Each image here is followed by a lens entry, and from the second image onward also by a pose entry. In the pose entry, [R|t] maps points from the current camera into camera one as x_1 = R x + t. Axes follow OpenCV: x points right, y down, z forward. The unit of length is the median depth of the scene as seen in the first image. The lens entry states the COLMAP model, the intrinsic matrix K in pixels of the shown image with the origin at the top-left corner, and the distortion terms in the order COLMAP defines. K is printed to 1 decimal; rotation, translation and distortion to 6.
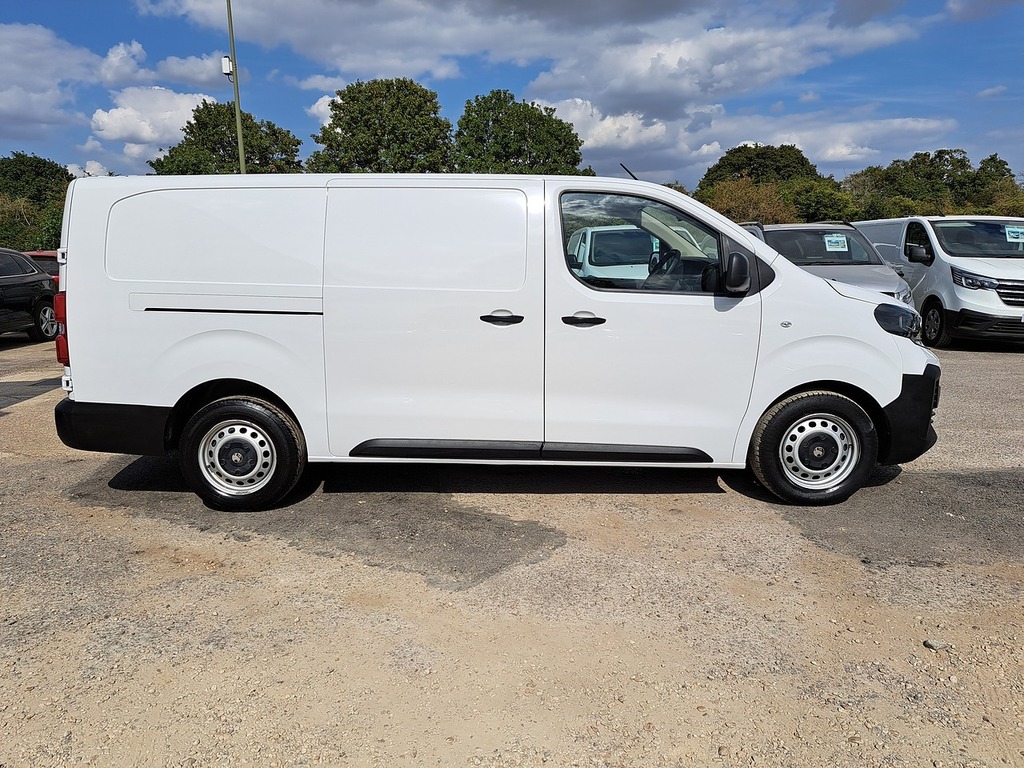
lens RADIAL K [[747.7, 0, 513.4], [0, 747.7, 384.7], [0, 0, 1]] dist [0.039129, -0.031556]
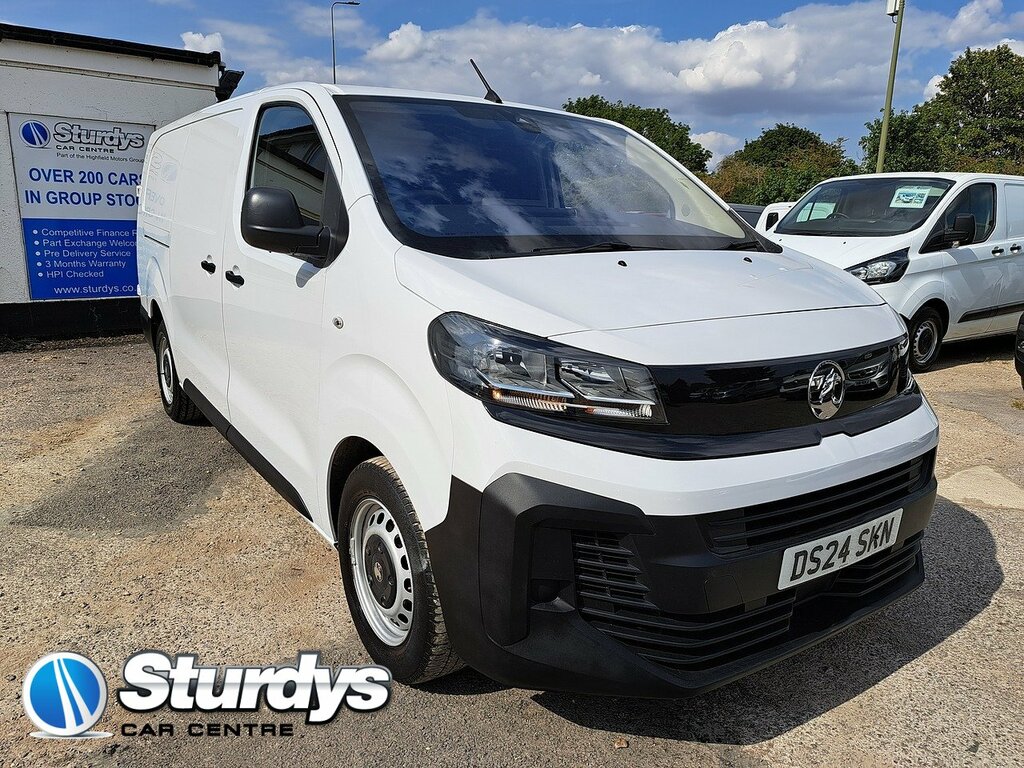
lens RADIAL K [[747.7, 0, 514.6], [0, 747.7, 388.8], [0, 0, 1]] dist [0.039129, -0.031556]
pose [[0.562470, 0.214954, -0.798387, 0.852077], [-0.179687, 0.974315, 0.135729, -0.125008], [0.807056, 0.067117, 0.586648, 0.748874]]
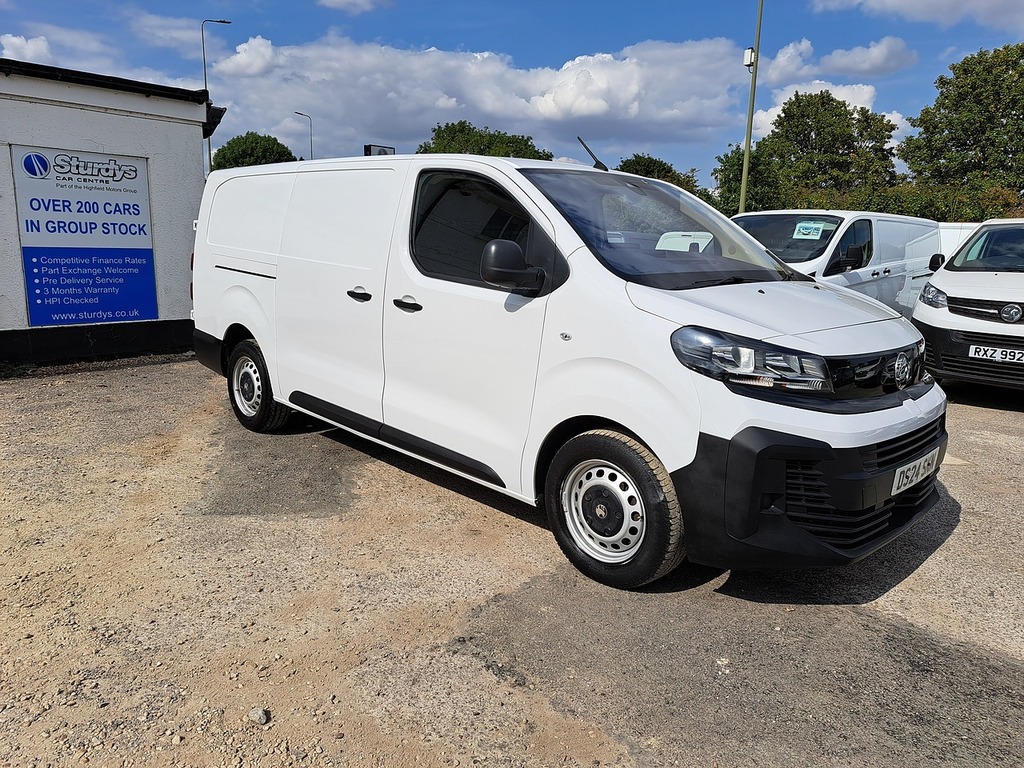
lens RADIAL K [[747.7, 0, 510.5], [0, 747.7, 388.9], [0, 0, 1]] dist [0.039129, -0.031556]
pose [[0.701334, 0.175300, -0.690942, 0.833775], [-0.165726, 0.982829, 0.081136, -0.076497], [0.693300, 0.057603, 0.718343, 0.390503]]
